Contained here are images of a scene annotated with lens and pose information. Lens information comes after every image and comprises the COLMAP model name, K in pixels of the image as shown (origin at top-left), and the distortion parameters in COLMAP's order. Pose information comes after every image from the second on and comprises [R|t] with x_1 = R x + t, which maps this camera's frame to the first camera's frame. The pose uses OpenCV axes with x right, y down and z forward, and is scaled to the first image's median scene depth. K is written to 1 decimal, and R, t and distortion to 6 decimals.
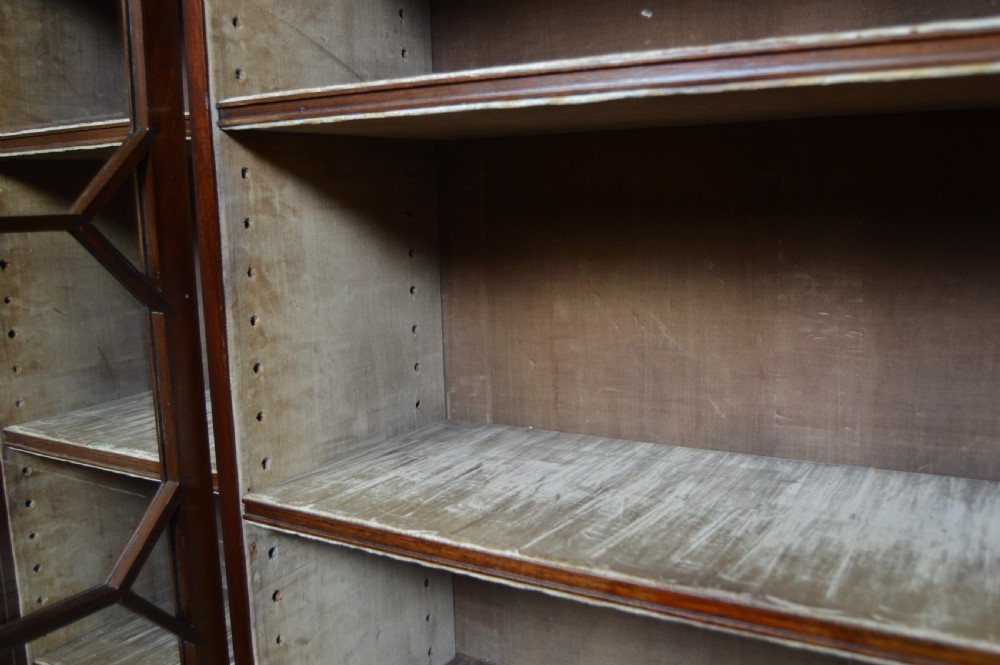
lens RADIAL K [[1004.7, 0, 500.5], [0, 1004.7, 387.9], [0, 0, 1]] dist [-0.095123, 0.025262]
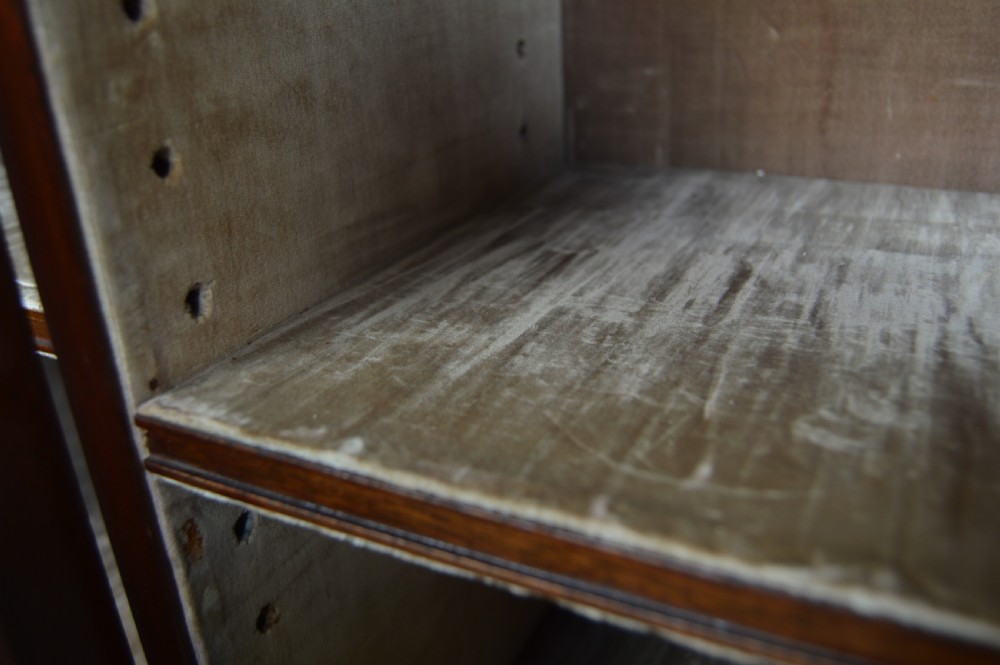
lens RADIAL K [[828.7, 0, 498.7], [0, 828.7, 355.0], [0, 0, 1]] dist [-0.072813, -0.001327]
pose [[0.995608, -0.055478, 0.075414, -0.151861], [0.035932, 0.970257, 0.239397, 0.029461], [-0.086453, -0.235635, 0.967989, 0.703778]]
